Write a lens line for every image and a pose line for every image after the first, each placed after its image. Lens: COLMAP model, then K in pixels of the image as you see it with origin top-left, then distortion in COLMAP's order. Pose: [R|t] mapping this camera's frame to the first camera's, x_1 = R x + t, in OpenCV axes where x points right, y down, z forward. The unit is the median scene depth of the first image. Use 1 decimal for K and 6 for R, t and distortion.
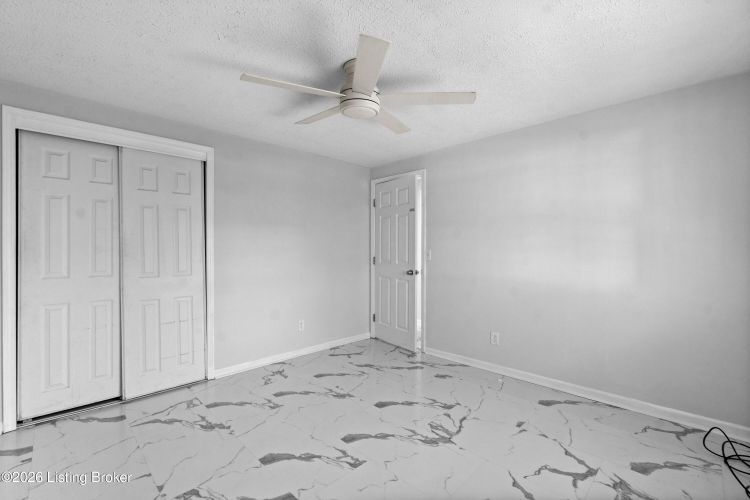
lens RADIAL K [[325.3, 0, 373.8], [0, 325.3, 247.2], [0, 0, 1]] dist [-0.003565, -0.000449]
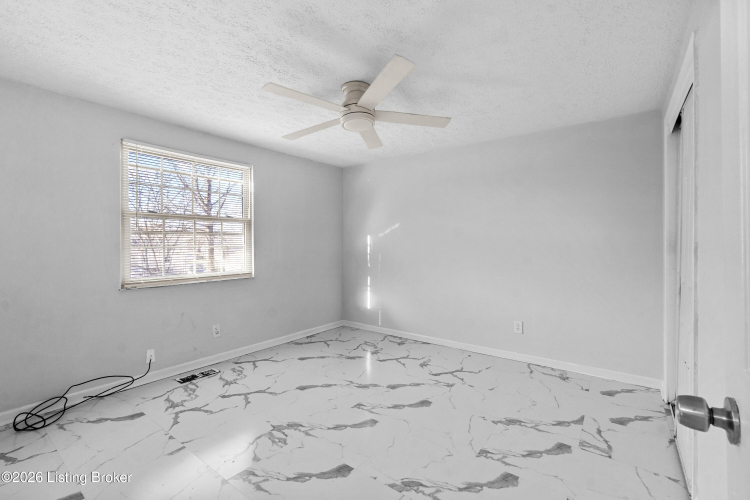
lens RADIAL K [[325.3, 0, 375.5], [0, 325.3, 247.7], [0, 0, 1]] dist [-0.003565, -0.000449]
pose [[-0.987523, 0.005053, -0.157393, 0.066703], [0.003343, 0.999933, 0.011125, 0.004919], [0.157439, 0.010459, -0.987473, 1.865455]]
